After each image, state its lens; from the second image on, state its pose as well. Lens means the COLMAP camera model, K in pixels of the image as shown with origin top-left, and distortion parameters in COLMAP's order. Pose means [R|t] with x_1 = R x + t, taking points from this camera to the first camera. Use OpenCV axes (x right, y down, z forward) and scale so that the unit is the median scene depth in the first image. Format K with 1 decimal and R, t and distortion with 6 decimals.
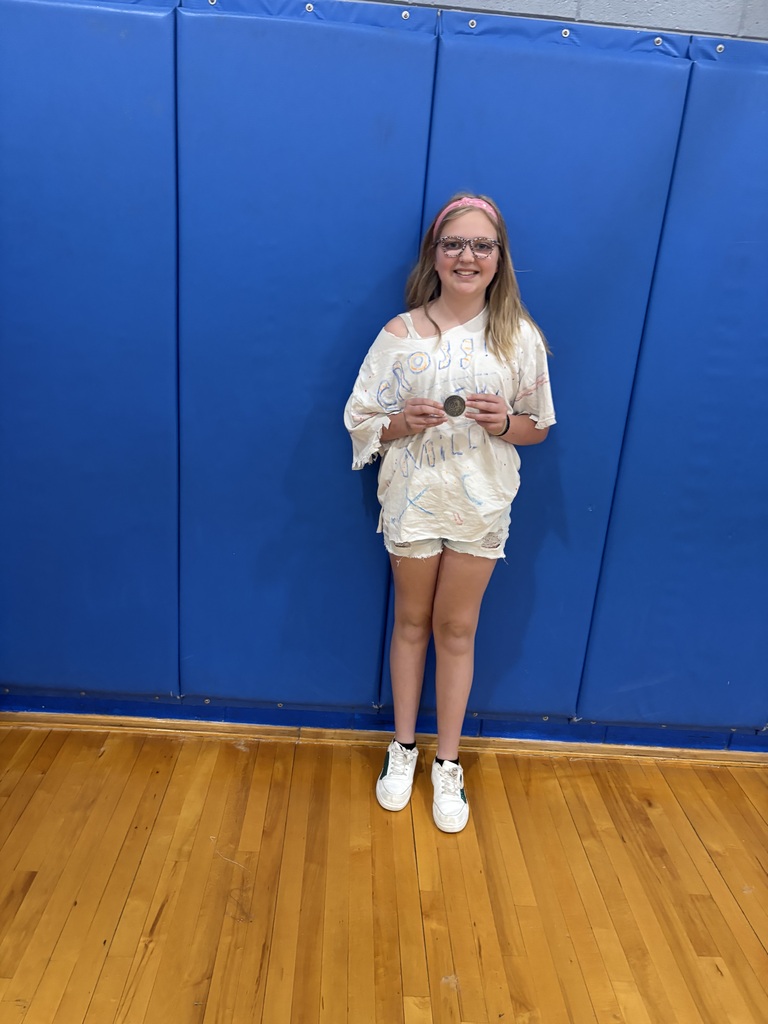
lens RADIAL K [[788.8, 0, 380.0], [0, 788.8, 523.3], [0, 0, 1]] dist [0.045010, -0.058833]
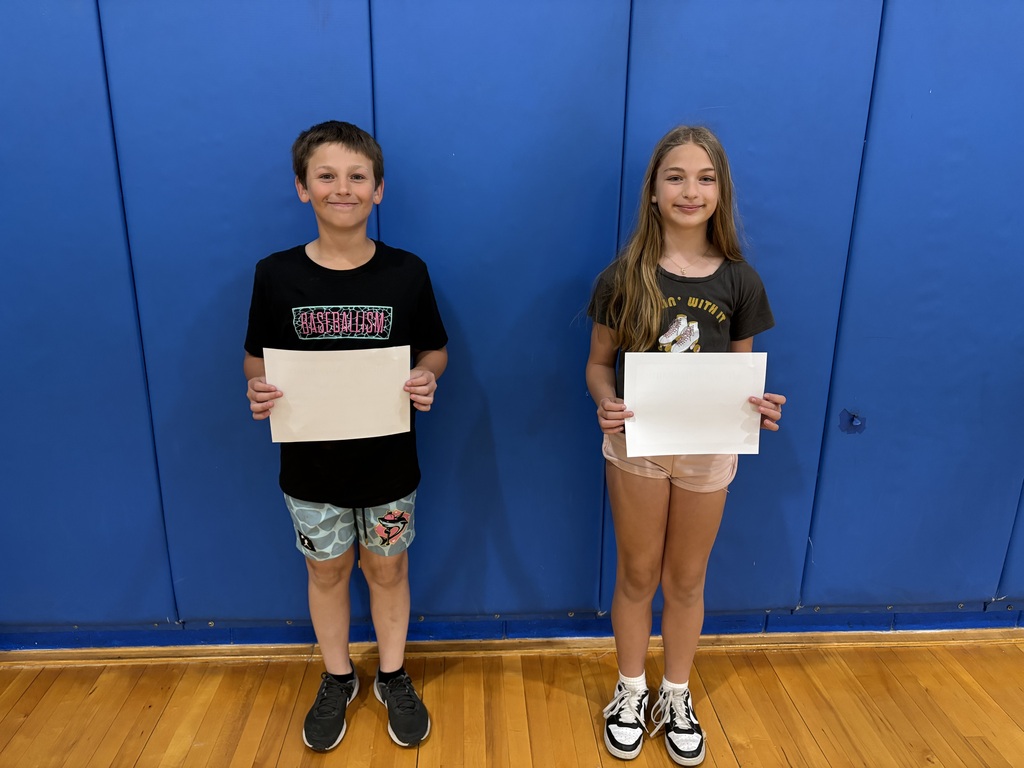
lens RADIAL K [[788.8, 0, 520.8], [0, 788.8, 399.4], [0, 0, 1]] dist [0.045010, -0.058833]
pose [[0.997337, -0.070406, 0.019026, 0.168300], [0.070704, 0.997377, -0.015493, -0.002160], [-0.017885, 0.016797, 0.999699, 0.047336]]
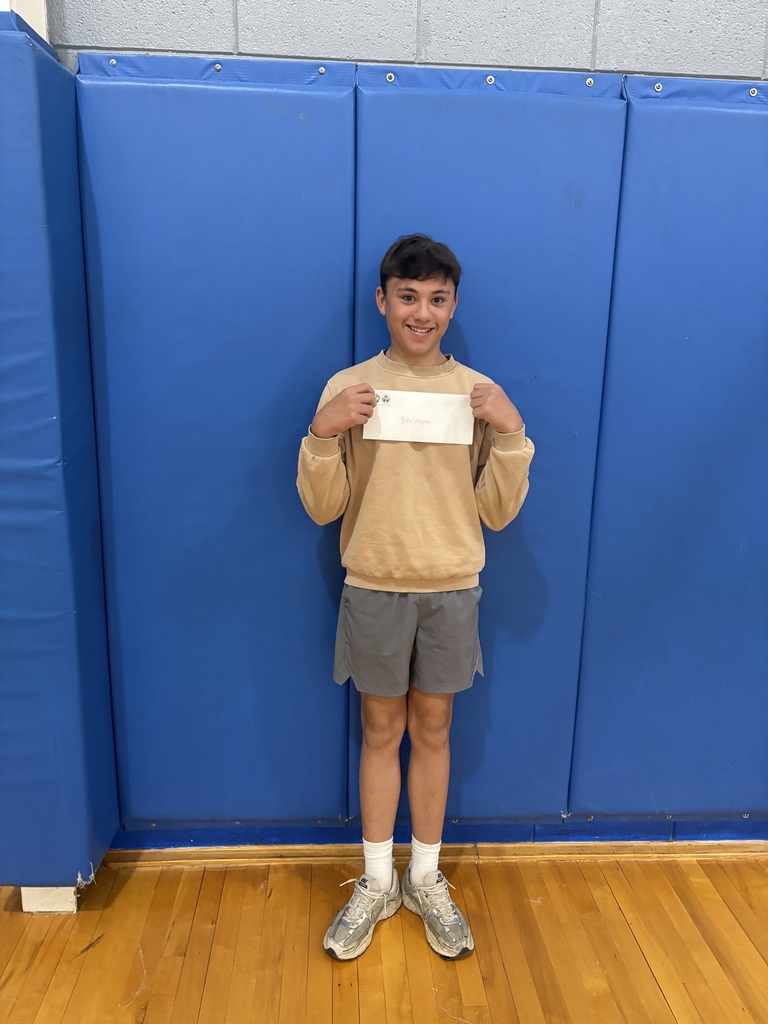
lens RADIAL K [[788.8, 0, 381.1], [0, 788.8, 518.9], [0, 0, 1]] dist [0.045010, -0.058833]
pose [[0.997917, -0.061559, 0.019307, -0.229924], [0.063047, 0.993993, -0.089464, -0.039180], [-0.013684, 0.090495, 0.995803, 0.082489]]
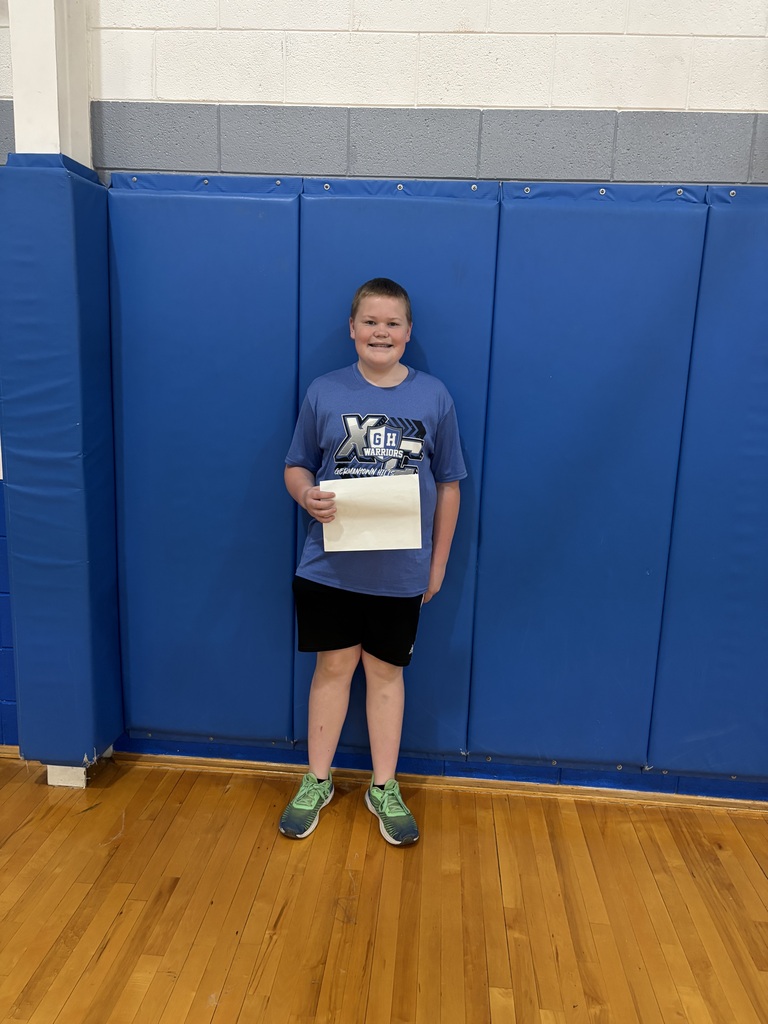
lens RADIAL K [[788.8, 0, 387.1], [0, 788.8, 516.9], [0, 0, 1]] dist [0.045010, -0.058833]
pose [[0.994240, -0.020744, -0.105149, 0.013398], [0.006766, 0.991283, -0.131579, 0.050875], [0.106961, 0.130110, 0.985713, -0.183465]]
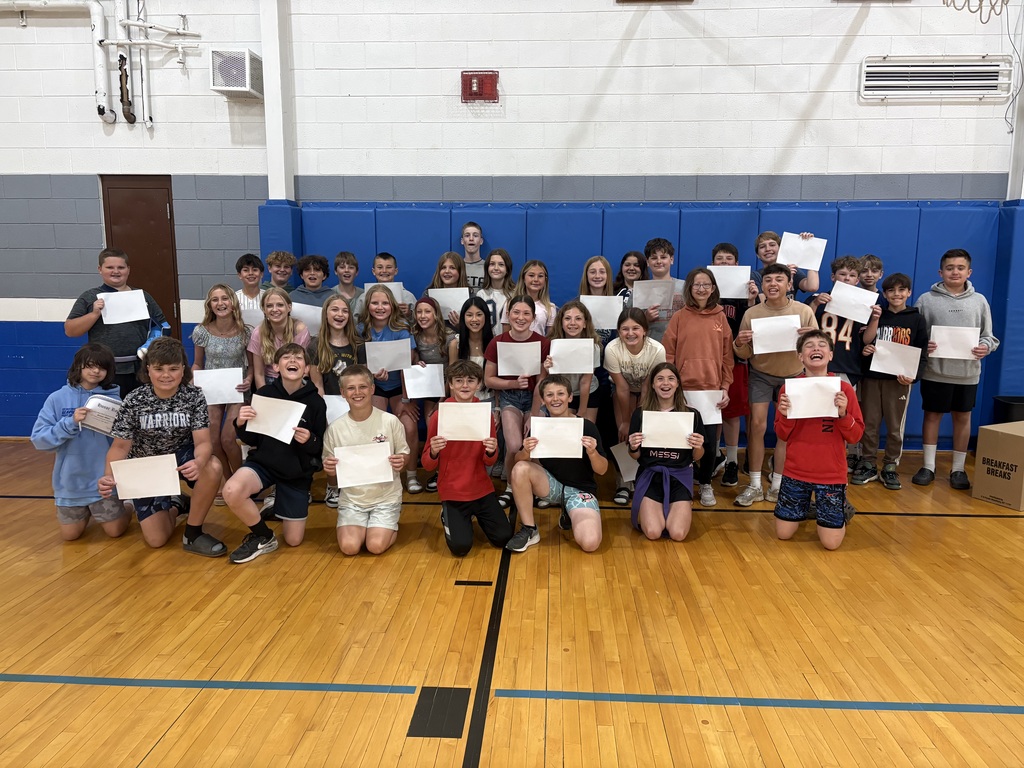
lens RADIAL K [[788.8, 0, 511.5], [0, 788.8, 384.6], [0, 0, 1]] dist [0.045010, -0.058833]
pose [[0.994871, -0.060861, -0.080792, 0.476544], [0.046396, 0.984321, -0.170175, 0.608890], [0.089883, 0.165554, 0.982096, -1.858472]]
